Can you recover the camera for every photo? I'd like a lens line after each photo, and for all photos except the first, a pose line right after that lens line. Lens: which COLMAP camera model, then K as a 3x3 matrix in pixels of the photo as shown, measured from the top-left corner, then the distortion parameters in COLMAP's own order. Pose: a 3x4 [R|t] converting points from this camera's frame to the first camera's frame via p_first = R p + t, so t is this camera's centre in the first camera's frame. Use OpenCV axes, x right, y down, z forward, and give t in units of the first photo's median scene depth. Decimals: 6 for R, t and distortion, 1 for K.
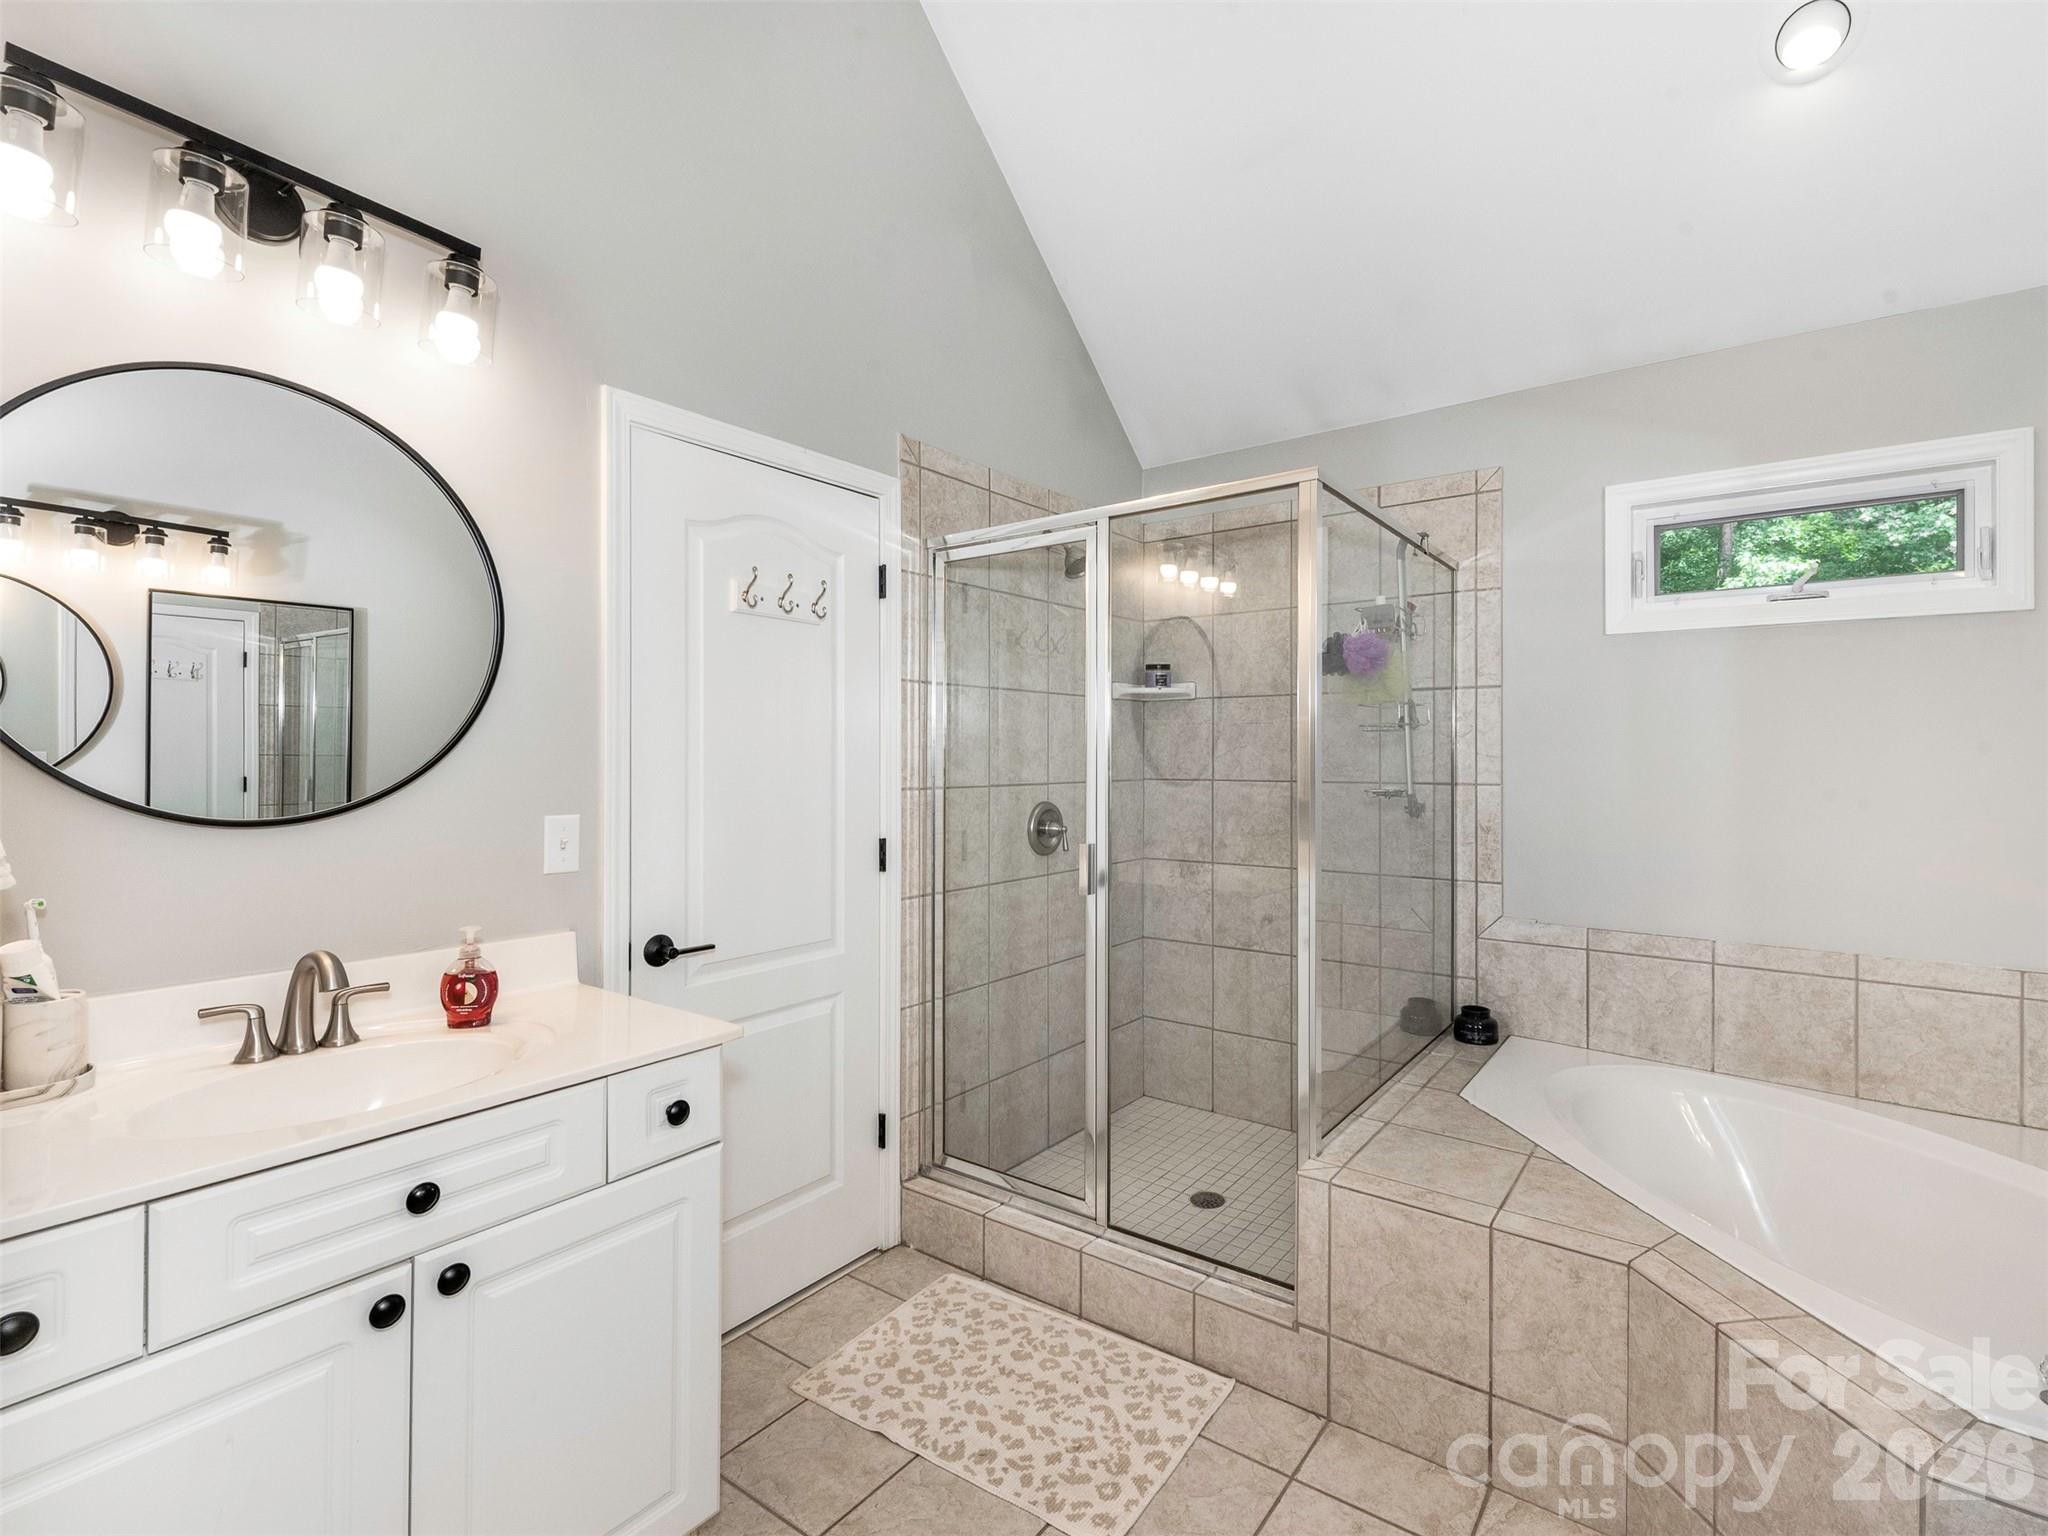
lens RADIAL K [[860.8, 0, 1024.1], [0, 860.8, 753.9], [0, 0, 1]] dist [-0.000746, -0.000376]
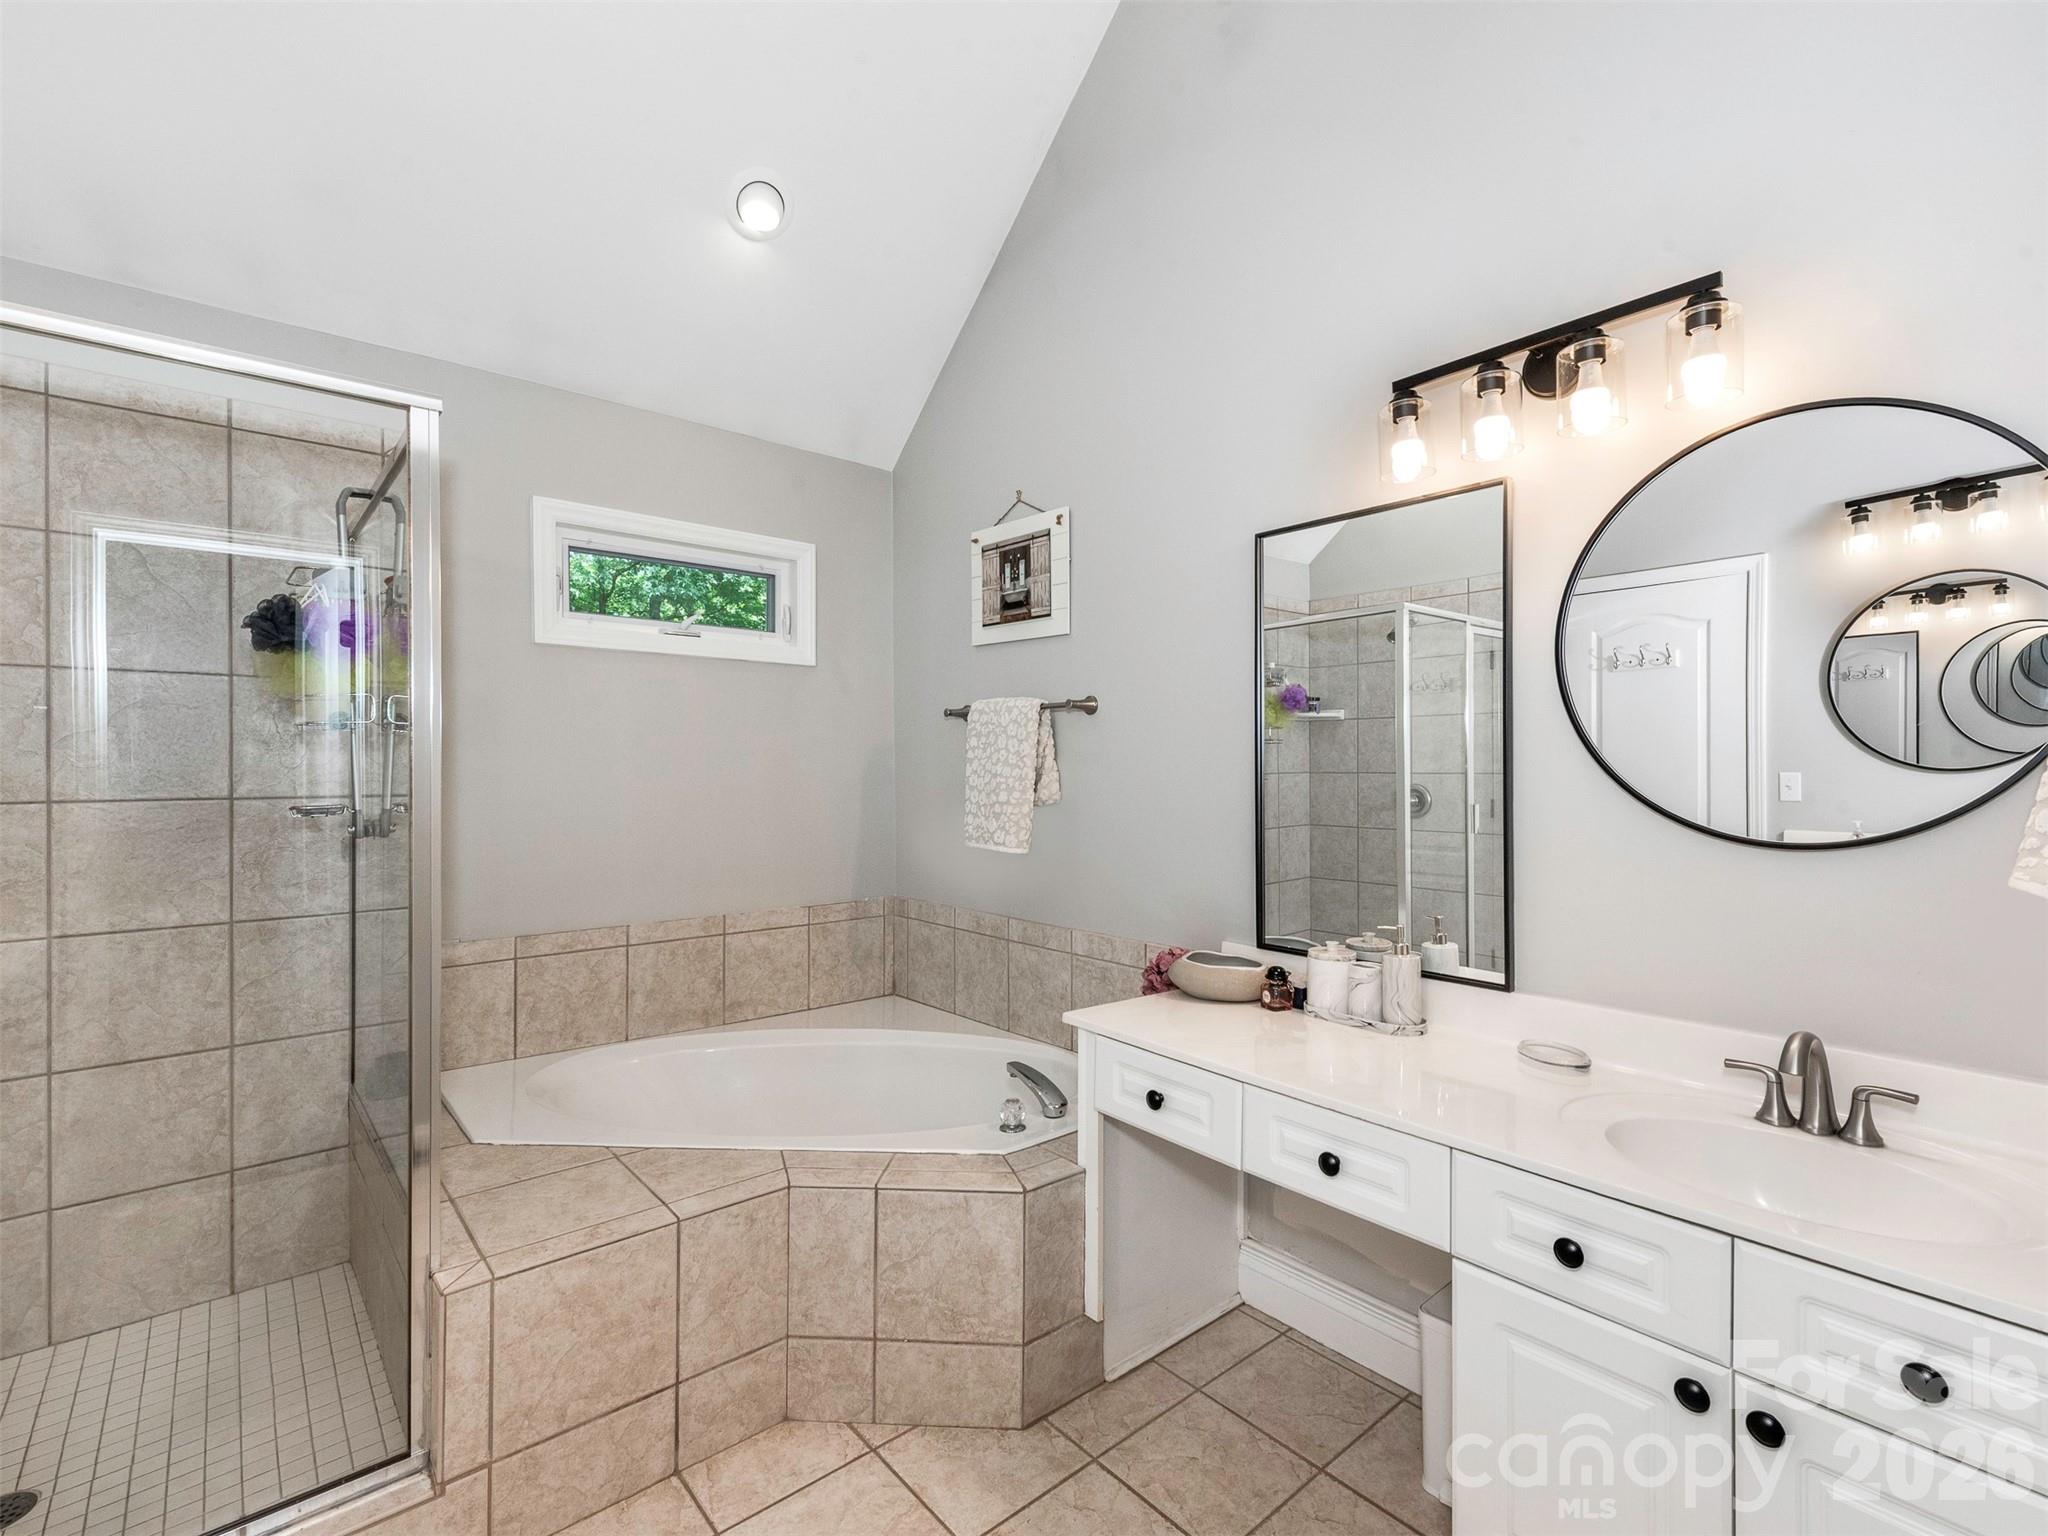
lens RADIAL K [[931.1, 0, 993.2], [0, 931.1, 769.8], [0, 0, 1]] dist [-0.001699, -0.001173]
pose [[0.266857, -0.005172, 0.963722, -0.273991], [-0.002303, 0.999979, 0.006004, 0.003091], [-0.963734, -0.003822, 0.266839, 0.222809]]
